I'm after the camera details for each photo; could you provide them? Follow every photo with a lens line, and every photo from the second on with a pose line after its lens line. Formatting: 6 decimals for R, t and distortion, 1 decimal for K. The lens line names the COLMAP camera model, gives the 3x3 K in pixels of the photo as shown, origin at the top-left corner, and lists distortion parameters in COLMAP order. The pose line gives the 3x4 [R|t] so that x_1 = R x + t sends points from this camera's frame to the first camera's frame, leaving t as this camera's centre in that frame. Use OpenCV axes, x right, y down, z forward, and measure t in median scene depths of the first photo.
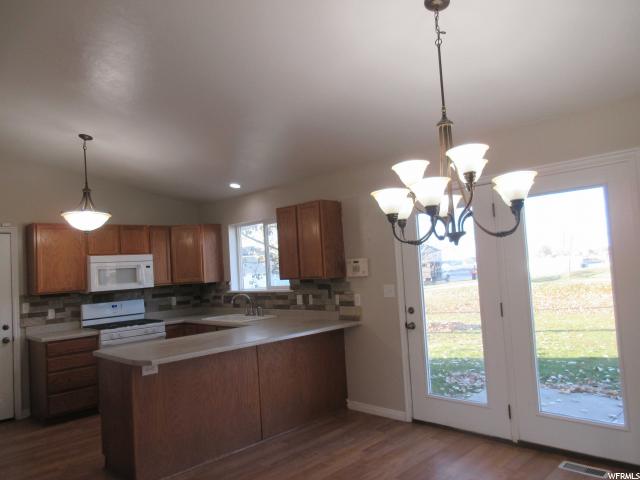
lens RADIAL K [[465.3, 0, 320.0], [0, 465.3, 240.0], [0, 0, 1]] dist [-0.002196, -0.004058]
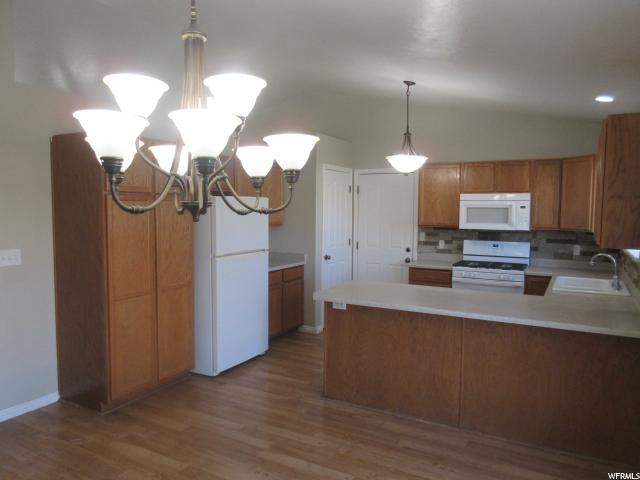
lens RADIAL K [[465.3, 0, 320.0], [0, 465.3, 240.0], [0, 0, 1]] dist [-0.002196, -0.004058]
pose [[0.293859, 0.128590, -0.947160, 0.402333], [0.027971, 0.989328, 0.142994, -0.020732], [0.955439, -0.068513, 0.287127, 0.399958]]
